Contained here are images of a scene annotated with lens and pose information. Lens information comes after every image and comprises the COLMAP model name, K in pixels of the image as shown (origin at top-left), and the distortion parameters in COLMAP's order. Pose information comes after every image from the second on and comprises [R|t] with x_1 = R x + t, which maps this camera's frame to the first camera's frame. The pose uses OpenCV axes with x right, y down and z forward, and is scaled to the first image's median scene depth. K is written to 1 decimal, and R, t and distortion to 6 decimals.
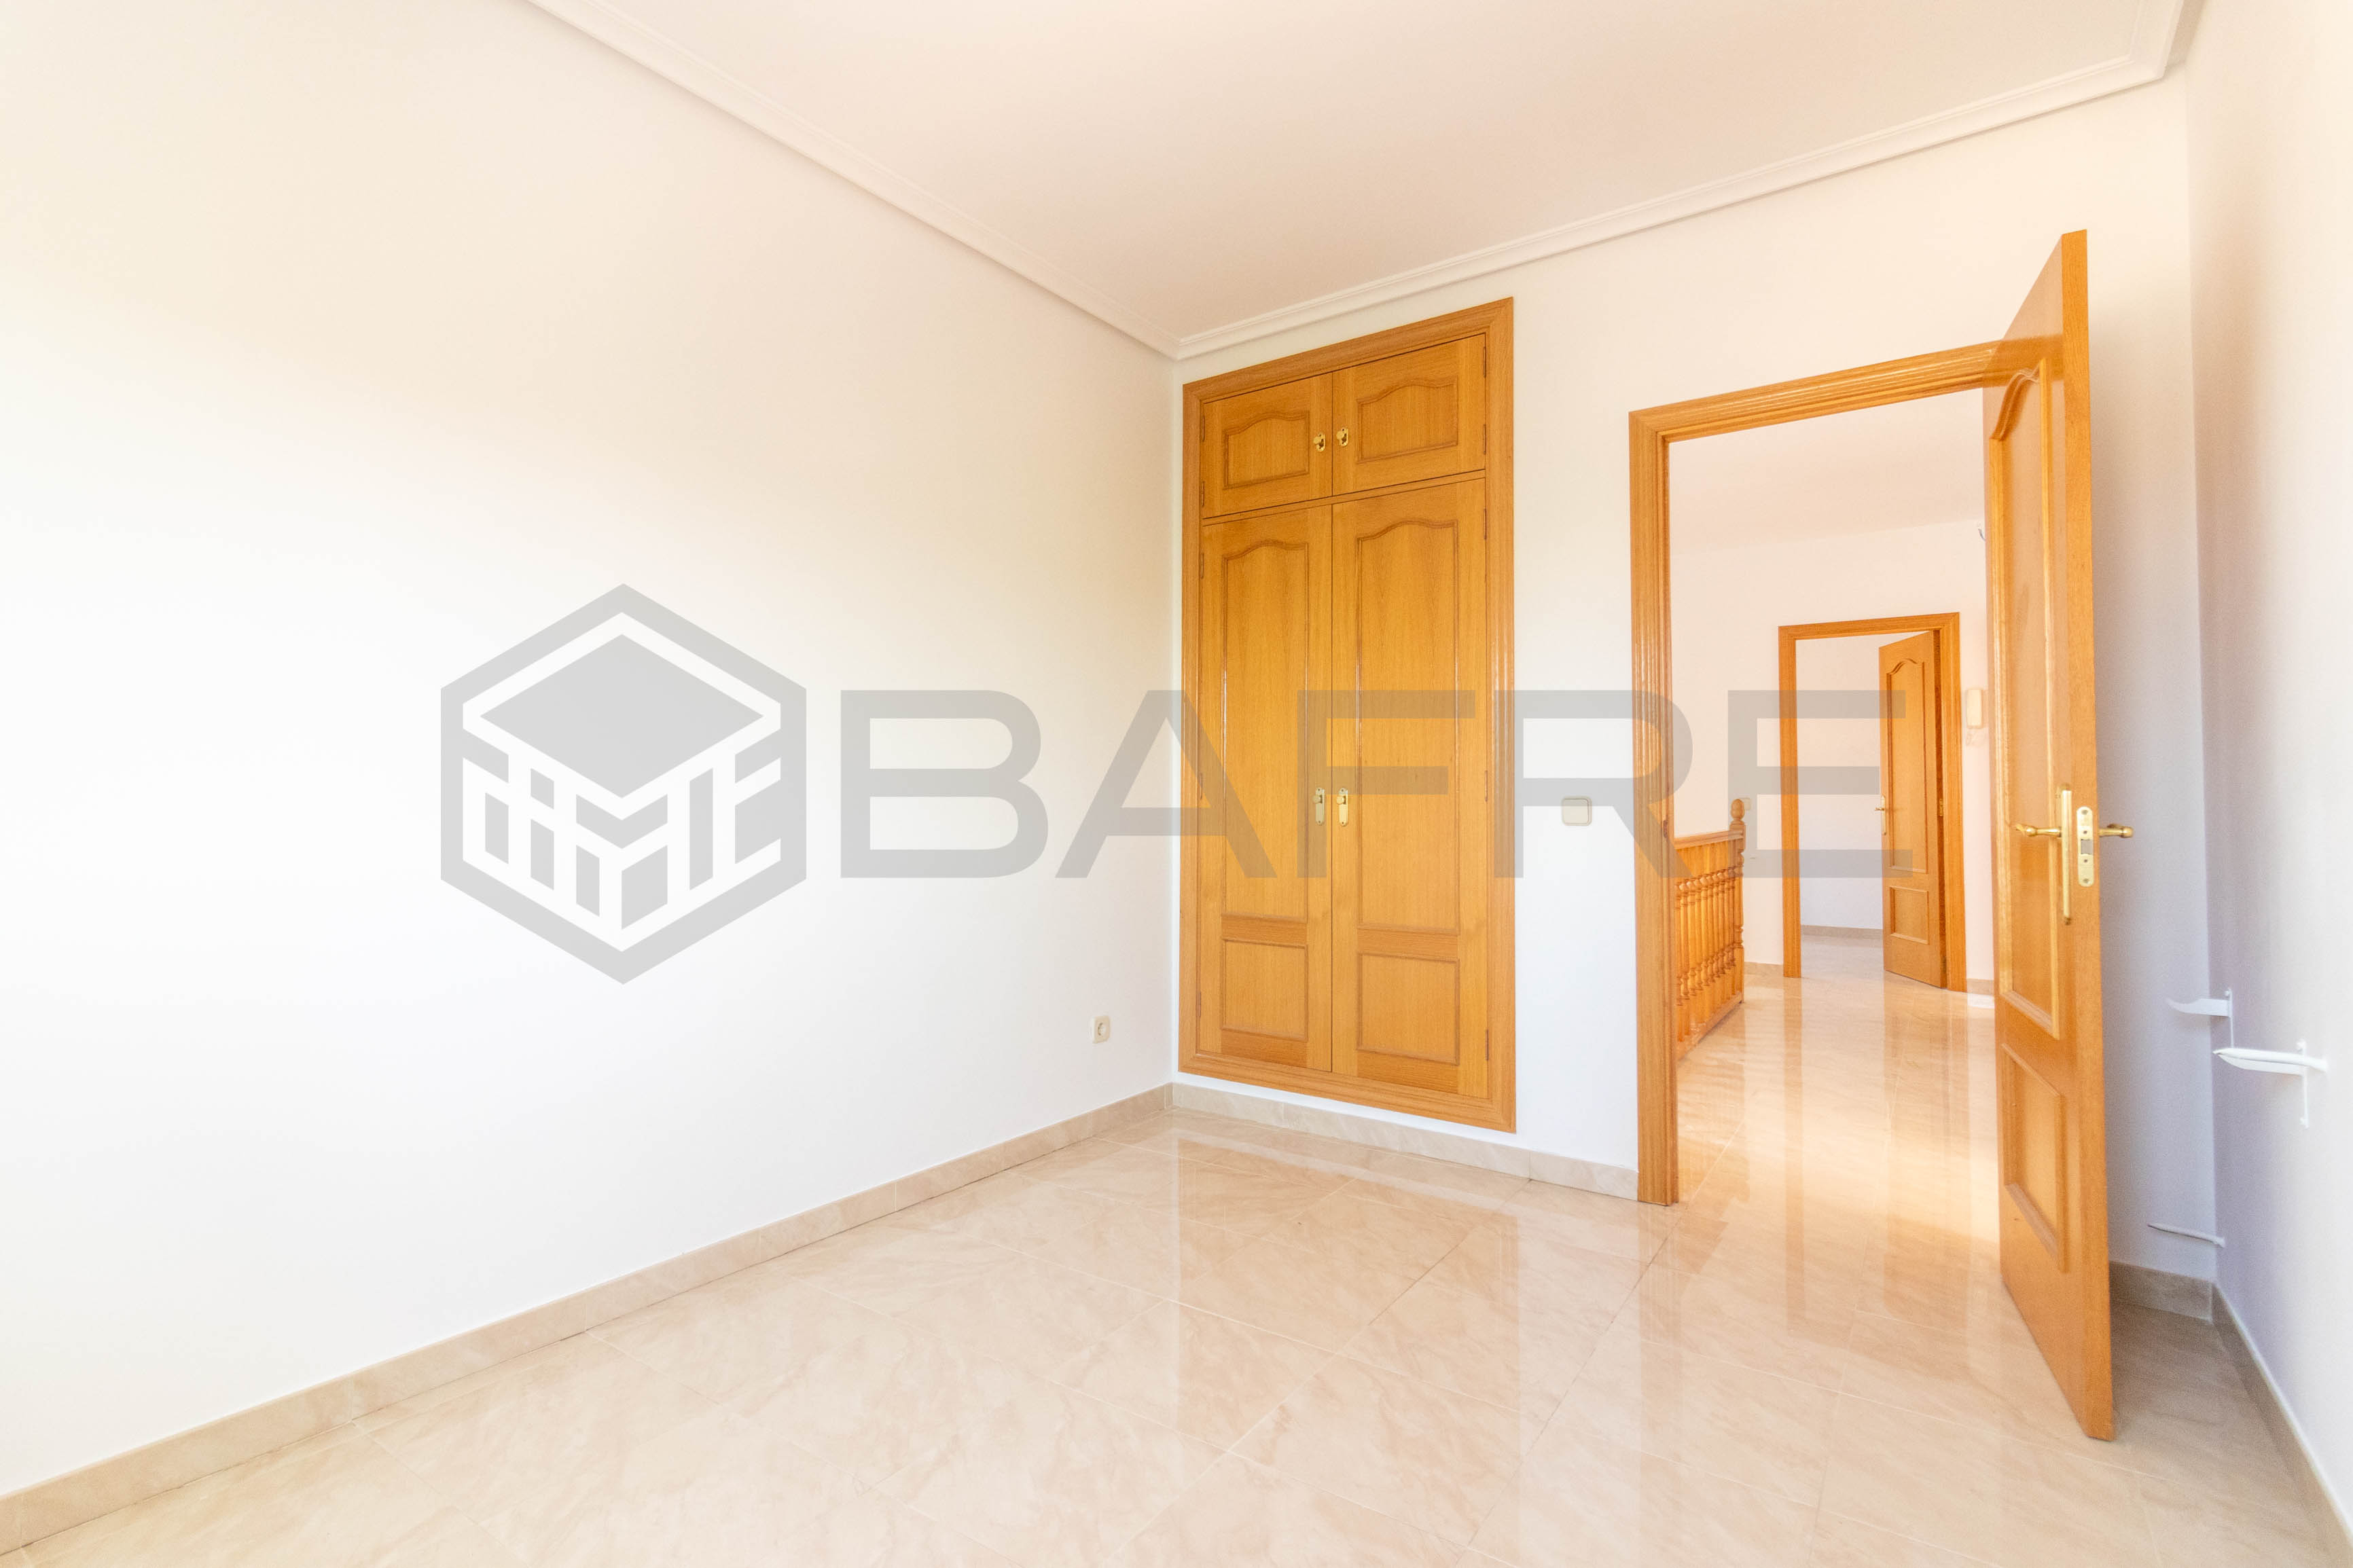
lens RADIAL K [[1093.2, 0, 1193.0], [0, 1093.2, 776.8], [0, 0, 1]] dist [-0.001694, 0.002167]
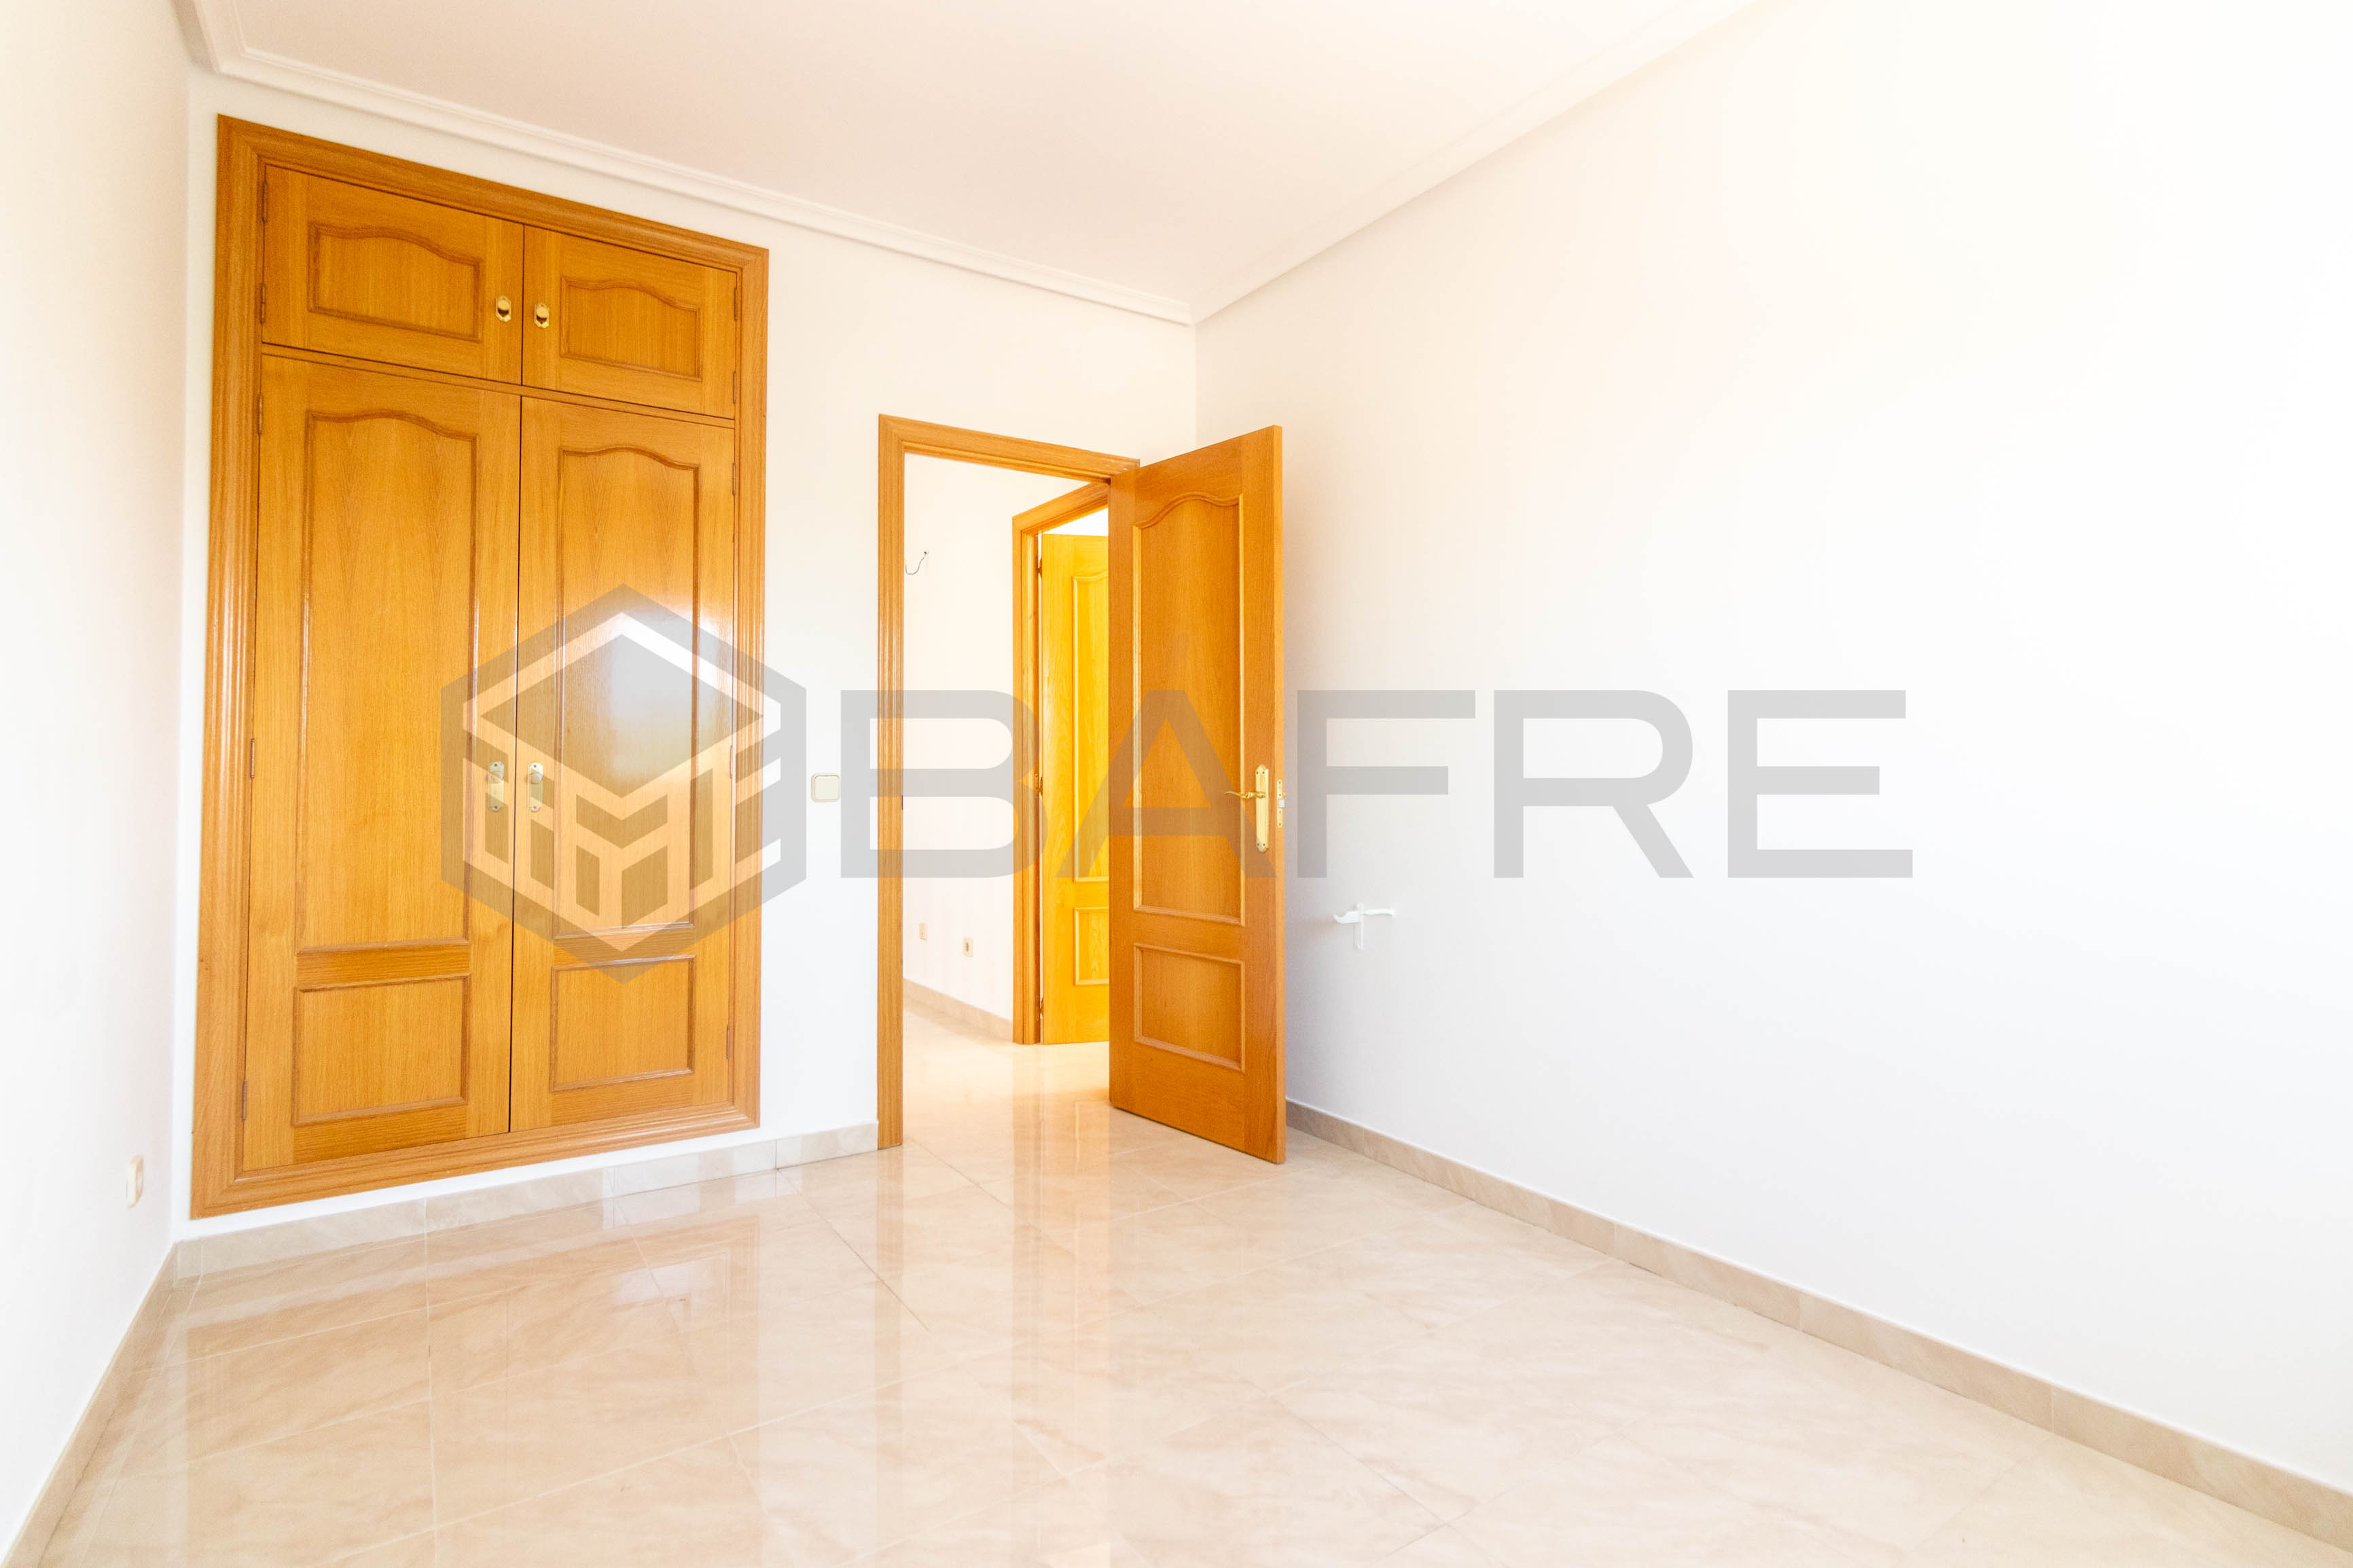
lens RADIAL K [[1093.2, 0, 1137.3], [0, 1093.2, 755.7], [0, 0, 1]] dist [-0.001694, 0.002167]
pose [[0.392770, 0.012442, 0.919553, -0.405844], [-0.015653, 0.999854, -0.006843, 0.003537], [-0.919504, -0.011706, 0.392907, 0.291581]]
